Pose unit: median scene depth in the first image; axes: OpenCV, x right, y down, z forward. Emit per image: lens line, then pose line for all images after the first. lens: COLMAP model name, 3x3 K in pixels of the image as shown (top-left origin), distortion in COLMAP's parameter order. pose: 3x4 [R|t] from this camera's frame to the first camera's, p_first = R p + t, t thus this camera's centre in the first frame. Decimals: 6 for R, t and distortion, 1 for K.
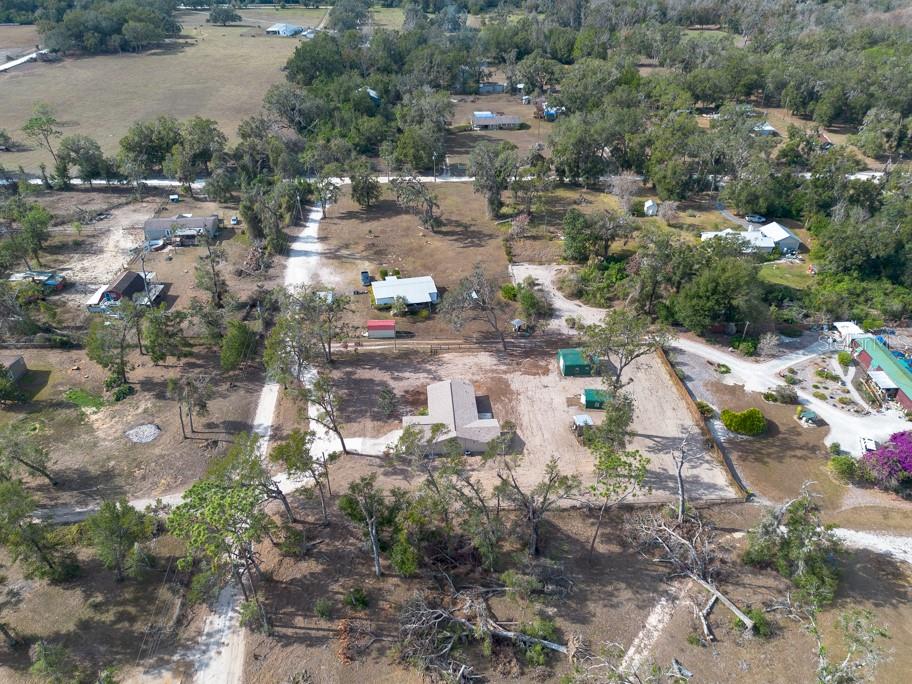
lens RADIAL K [[645.4, 0, 458.4], [0, 645.4, 344.4], [0, 0, 1]] dist [0.067495, -0.068834]
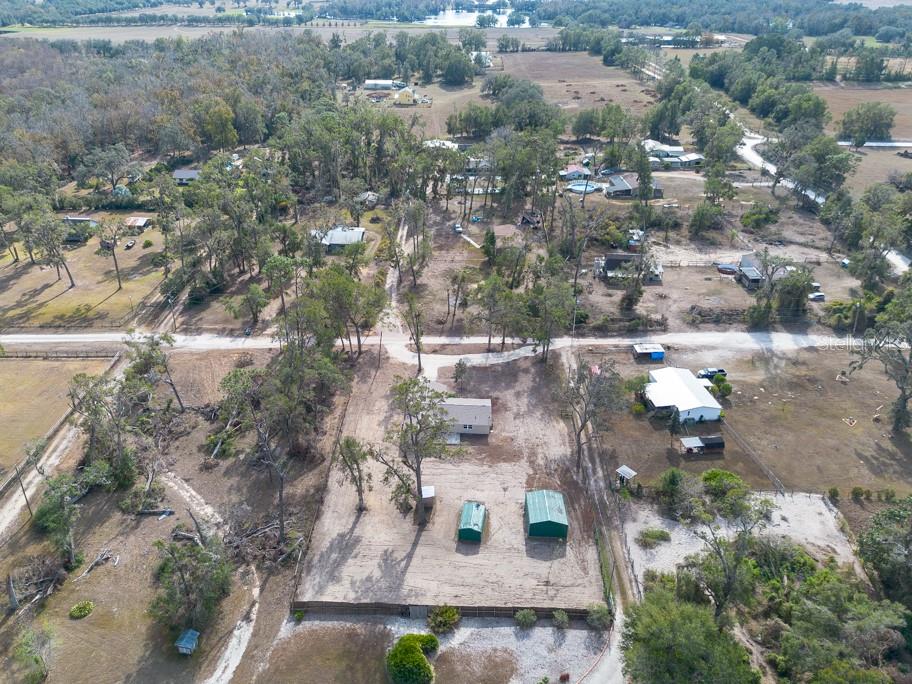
lens RADIAL K [[705.8, 0, 421.7], [0, 705.8, 341.1], [0, 0, 1]] dist [0.064657, -0.062820]
pose [[-0.132461, 0.464258, -0.875739, 0.943722], [-0.544827, 0.703977, 0.455610, -0.472002], [0.828021, 0.537476, 0.159691, 0.698732]]
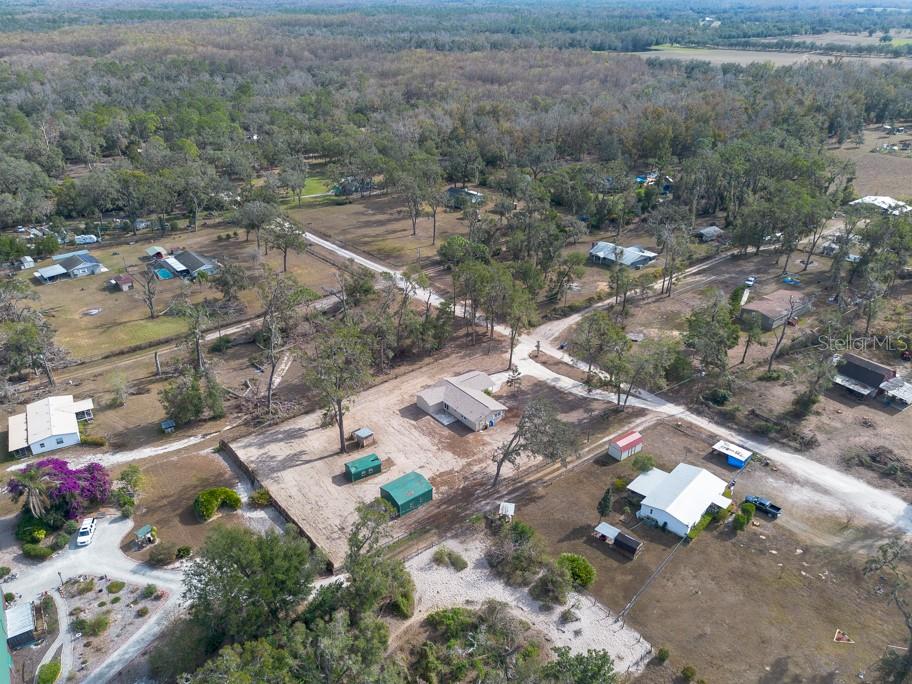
lens RADIAL K [[684.8, 0, 432.8], [0, 684.8, 342.1], [0, 0, 1]] dist [0.097149, -0.119150]
pose [[-0.838413, 0.246332, -0.486193, 0.603449], [-0.300201, 0.535826, 0.789158, -0.886403], [0.454910, 0.807596, -0.375295, 1.323371]]
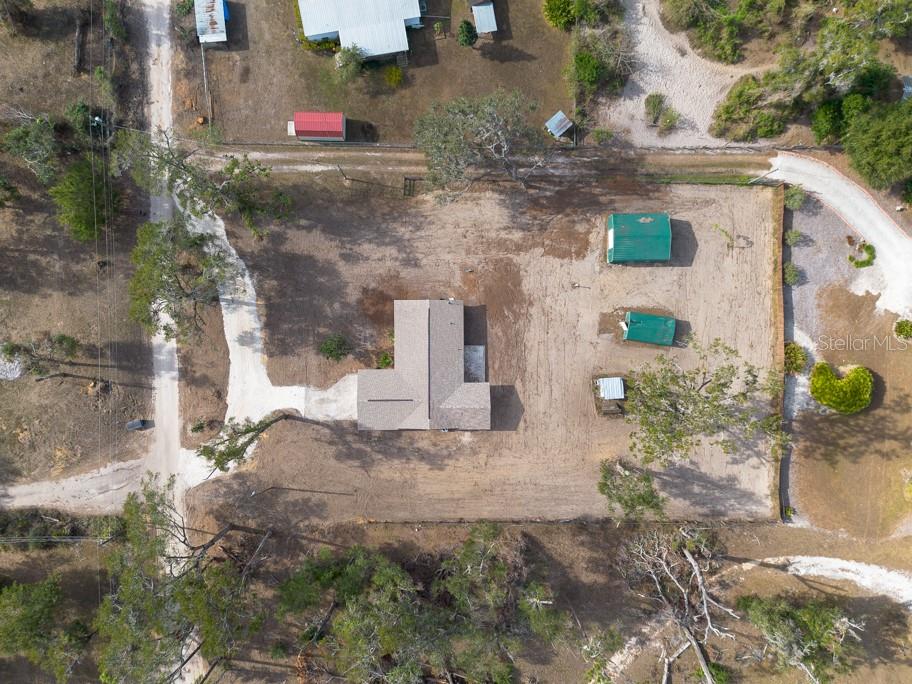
lens RADIAL K [[642.2, 0, 428.7], [0, 642.2, 324.0], [0, 0, 1]] dist [0.062479, -0.057167]
pose [[0.997557, 0.069661, -0.005165, -0.008679], [-0.034386, 0.554088, 0.831747, -0.488892], [0.060803, -0.829538, 0.555130, 0.634512]]
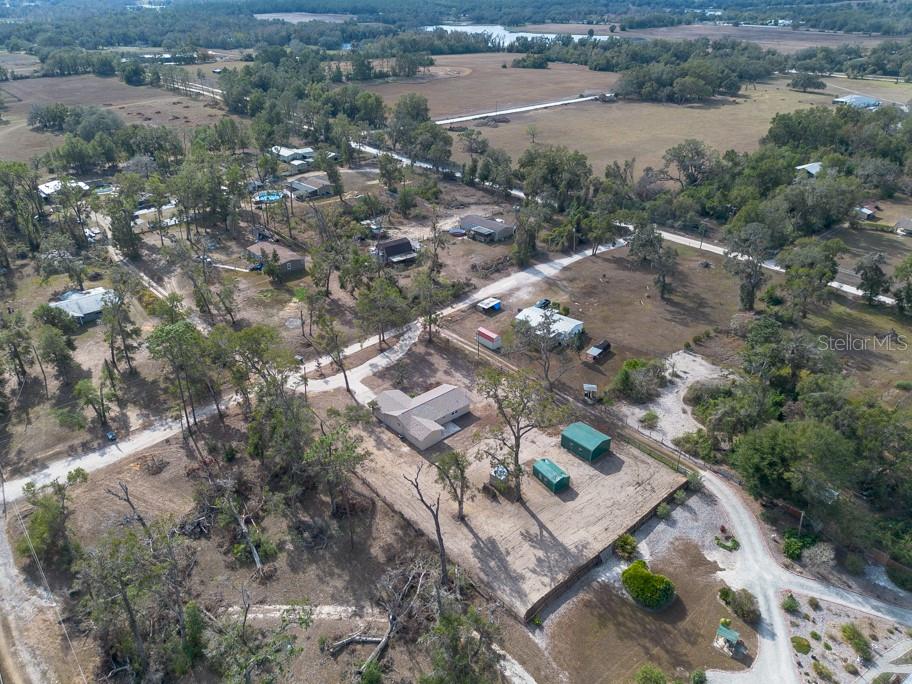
lens RADIAL K [[667.4, 0, 444.3], [0, 667.4, 341.9], [0, 0, 1]] dist [0.048330, -0.038330]
pose [[0.599230, 0.374238, -0.707721, 0.755966], [-0.438178, 0.893163, 0.101291, -0.119455], [0.670018, 0.249411, 0.699193, 0.187659]]
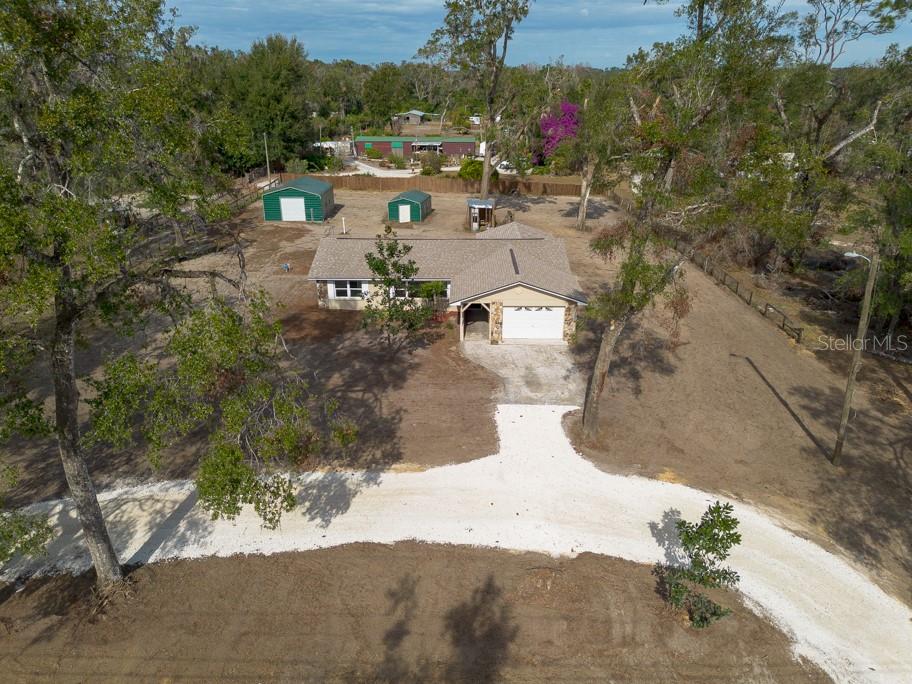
lens RADIAL K [[647.8, 0, 452.3], [0, 647.8, 342.6], [0, 0, 1]] dist [0.060459, -0.054658]
pose [[0.090360, -0.386012, 0.918058, -0.364366], [0.549983, 0.787855, 0.277134, 0.041011], [-0.830273, 0.479875, 0.283491, 0.891182]]
